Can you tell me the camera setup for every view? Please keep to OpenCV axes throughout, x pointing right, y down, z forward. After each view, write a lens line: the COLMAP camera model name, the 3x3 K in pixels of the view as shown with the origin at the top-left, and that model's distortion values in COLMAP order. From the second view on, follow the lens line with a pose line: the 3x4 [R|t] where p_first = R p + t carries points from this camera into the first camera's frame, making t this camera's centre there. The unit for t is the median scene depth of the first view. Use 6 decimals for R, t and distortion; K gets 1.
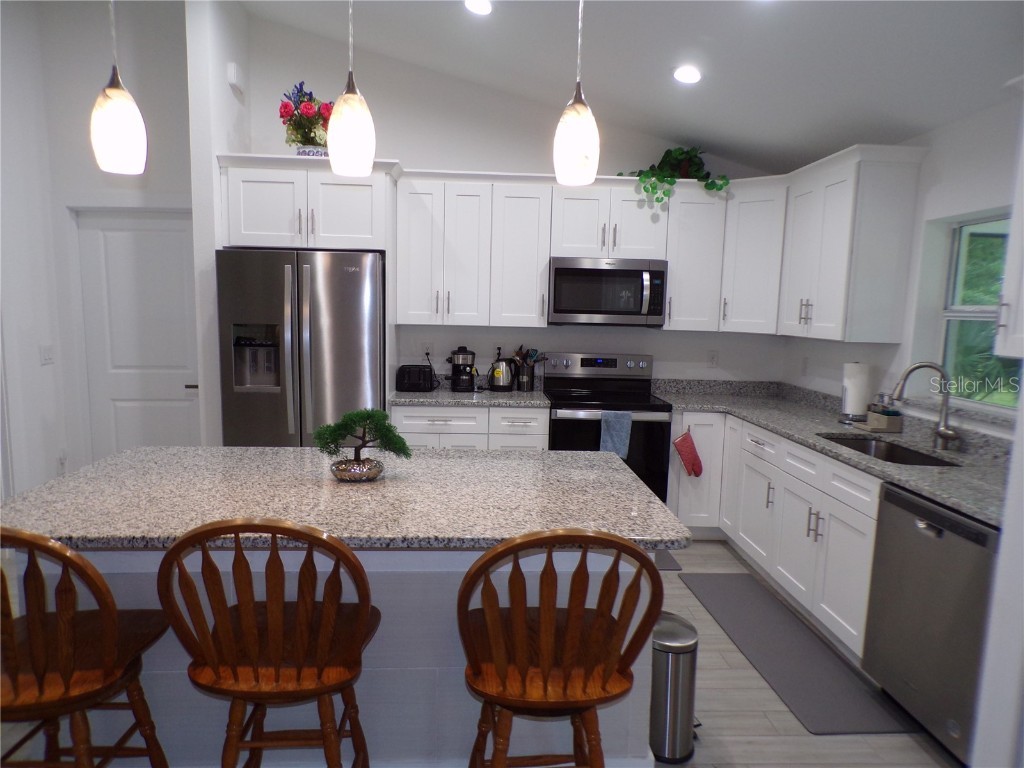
lens RADIAL K [[694.9, 0, 513.6], [0, 694.9, 392.2], [0, 0, 1]] dist [0.004149, 0.007472]
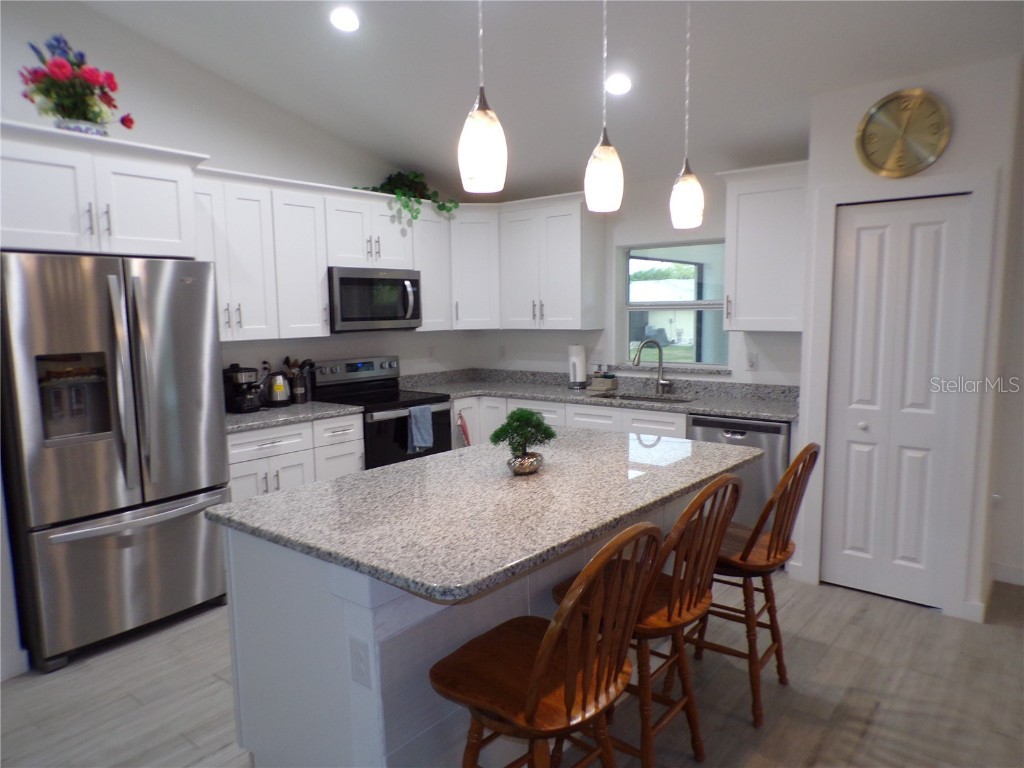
lens RADIAL K [[694.9, 0, 513.6], [0, 694.9, 392.2], [0, 0, 1]] dist [0.004149, 0.007472]
pose [[0.670775, -0.123840, 0.731249, -0.535323], [0.127305, 0.990553, 0.050978, -0.030685], [-0.730653, 0.058897, 0.680203, 0.127217]]
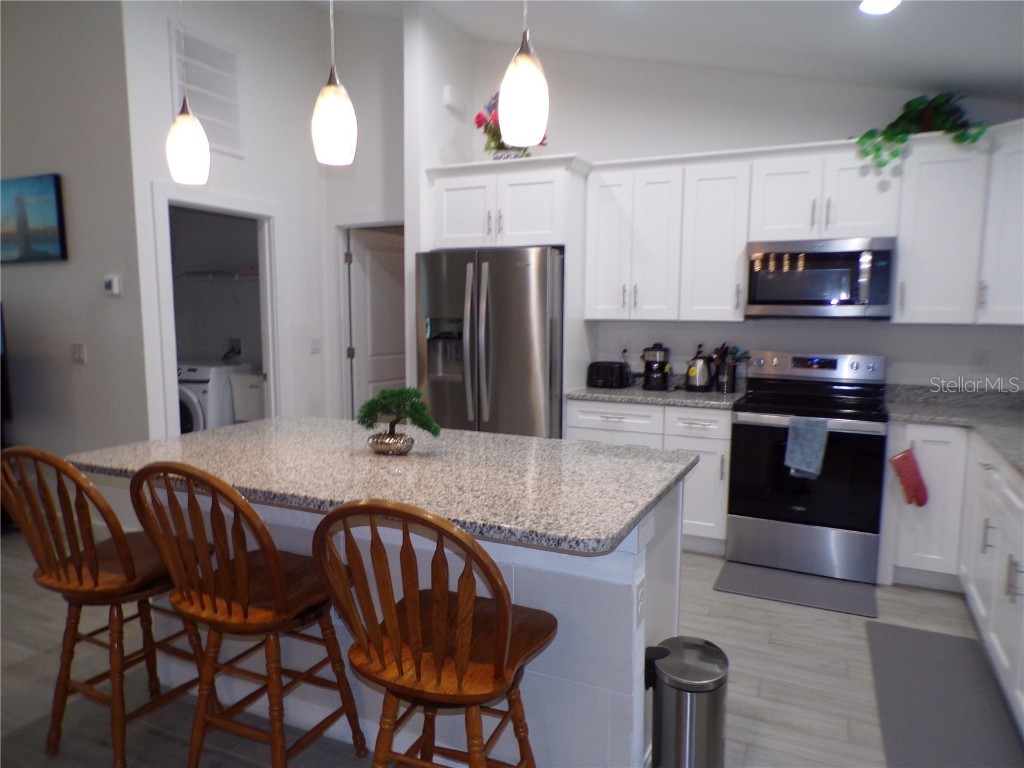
lens RADIAL K [[693.0, 0, 517.3], [0, 693.0, 391.6], [0, 0, 1]] dist [0.002525, 0.004340]
pose [[0.881104, 0.036460, -0.471515, 0.221296], [-0.044290, 0.999003, -0.005515, 0.015432], [0.470844, 0.025743, 0.881841, 0.082769]]
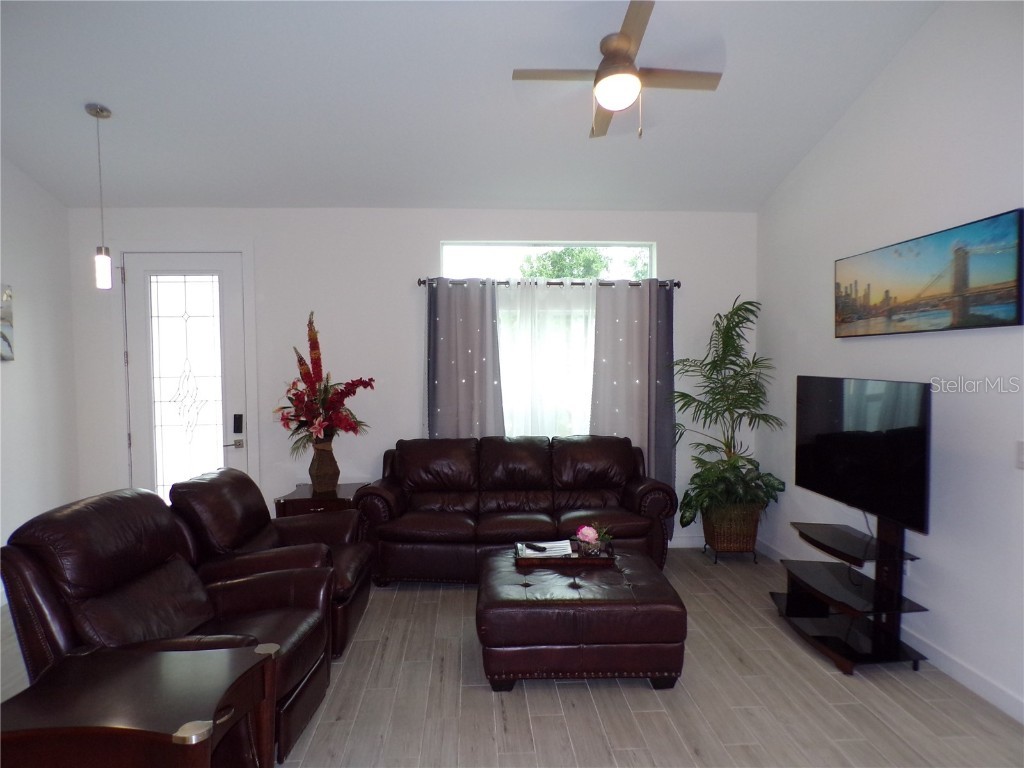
lens RADIAL K [[694.9, 0, 513.6], [0, 694.9, 392.2], [0, 0, 1]] dist [0.004149, 0.007472]
pose [[0.009675, 0.021475, -0.999723, -0.096816], [-0.128226, 0.991542, 0.020059, -0.027296], [0.991698, 0.127996, 0.012347, 0.131206]]
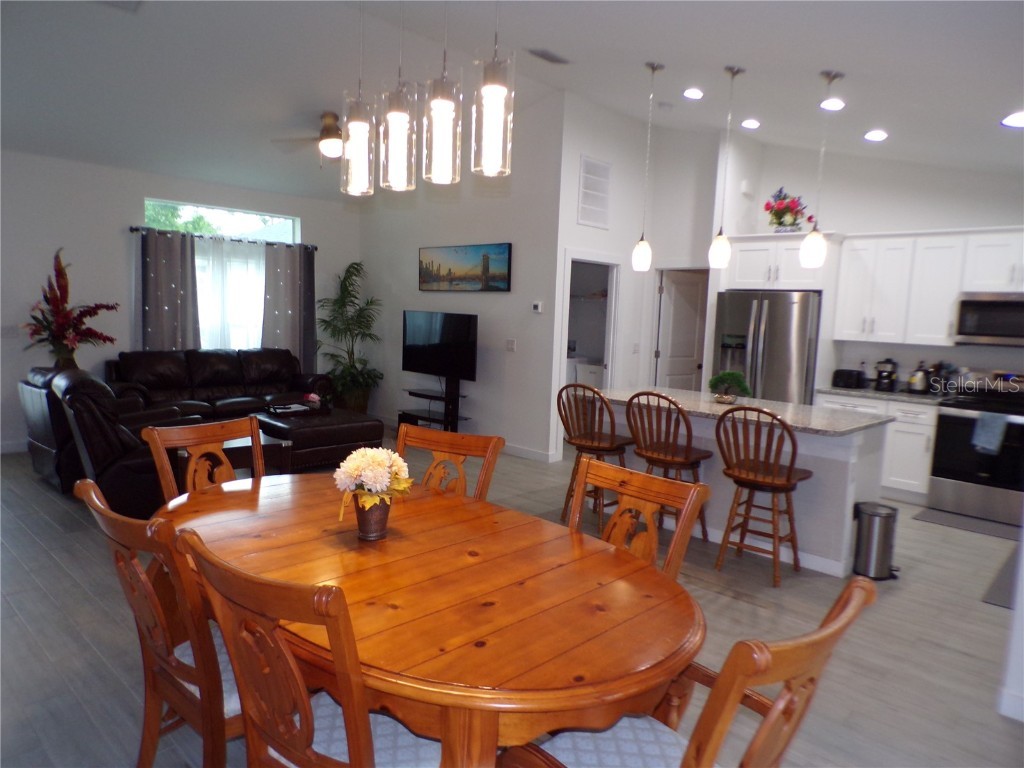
lens RADIAL K [[698.3, 0, 512.0], [0, 698.3, 384.0], [0, 0, 1]] dist [-0.002881, 0.004941]
pose [[0.678398, 0.080650, -0.730254, 0.454100], [-0.118185, 0.992992, -0.000126, 0.074916], [0.725126, 0.086391, 0.683175, -0.481007]]
